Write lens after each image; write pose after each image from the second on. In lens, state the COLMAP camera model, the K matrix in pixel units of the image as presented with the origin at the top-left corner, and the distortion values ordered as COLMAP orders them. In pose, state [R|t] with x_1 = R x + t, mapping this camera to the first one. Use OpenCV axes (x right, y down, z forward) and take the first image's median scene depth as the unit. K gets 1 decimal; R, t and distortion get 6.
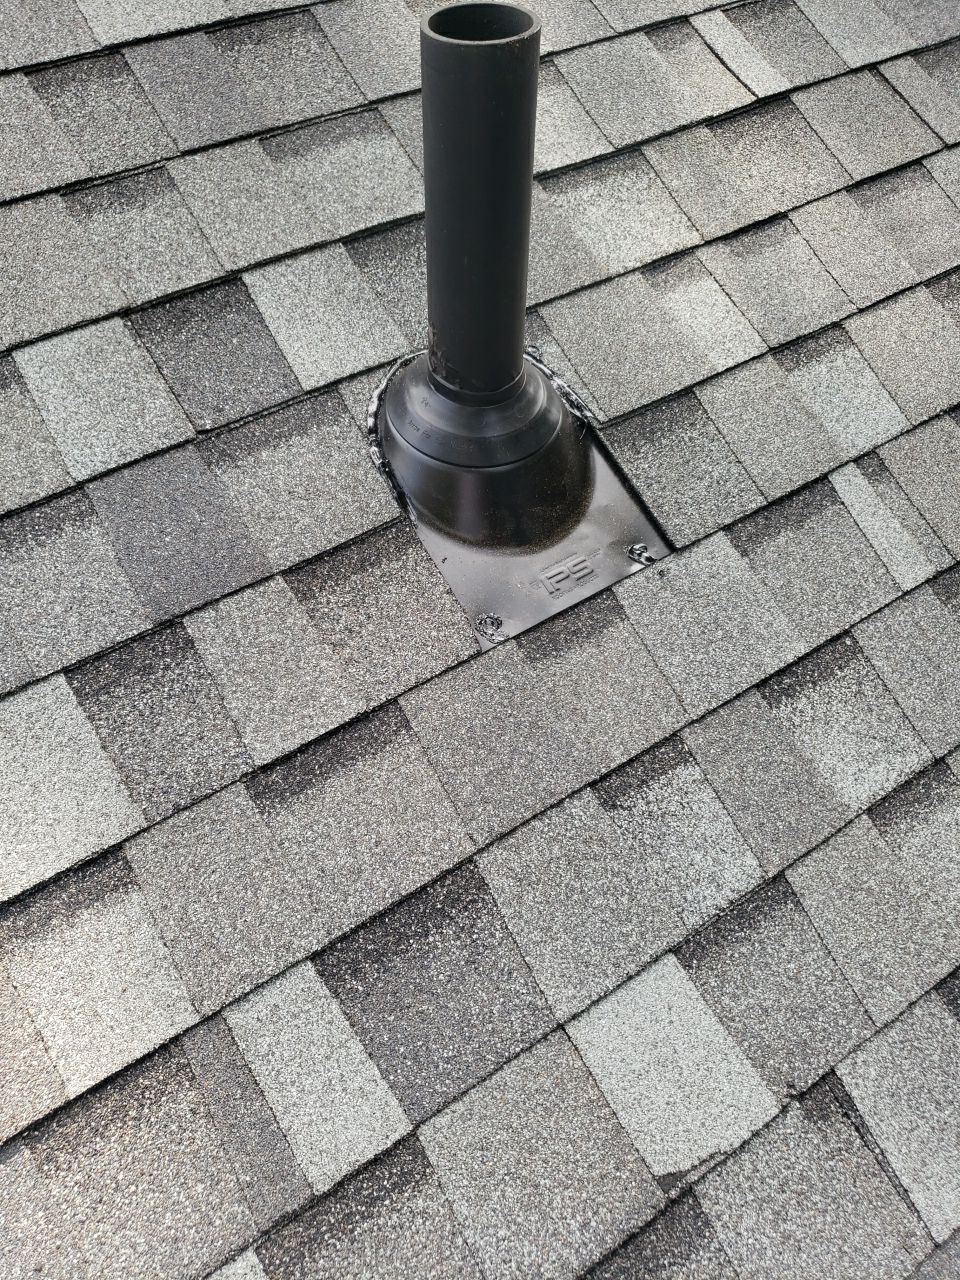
lens RADIAL K [[1007.5, 0, 480.0], [0, 1007.5, 640.0], [0, 0, 1]] dist [0.035729, -0.004664]
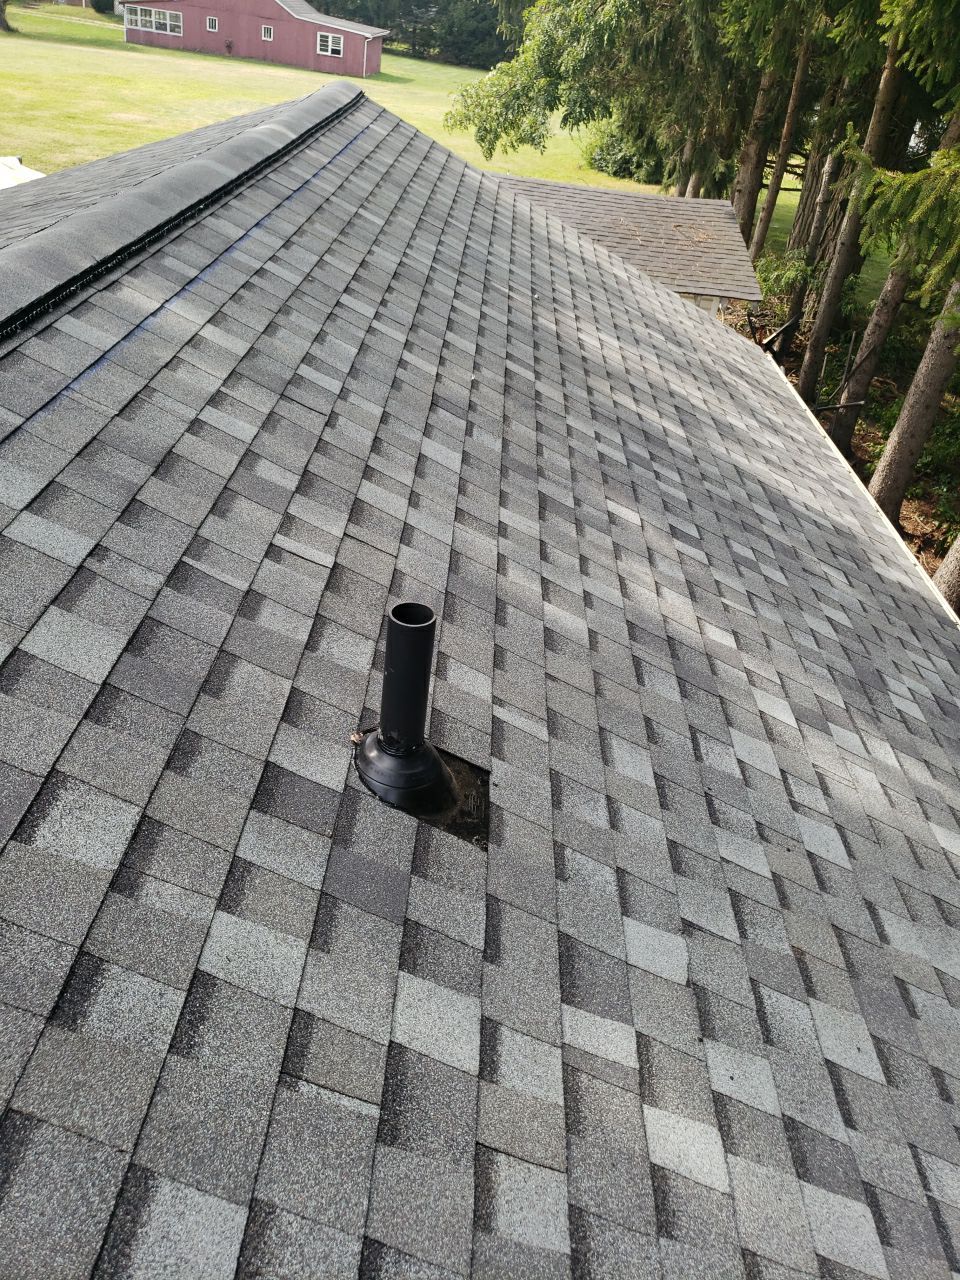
lens RADIAL K [[1007.5, 0, 480.0], [0, 1007.5, 640.0], [0, 0, 1]] dist [0.035729, -0.004664]
pose [[0.574606, -0.376073, 0.726909, -1.349874], [0.539144, 0.842160, 0.009517, -0.387283], [-0.615753, 0.386441, 0.686667, -0.572588]]
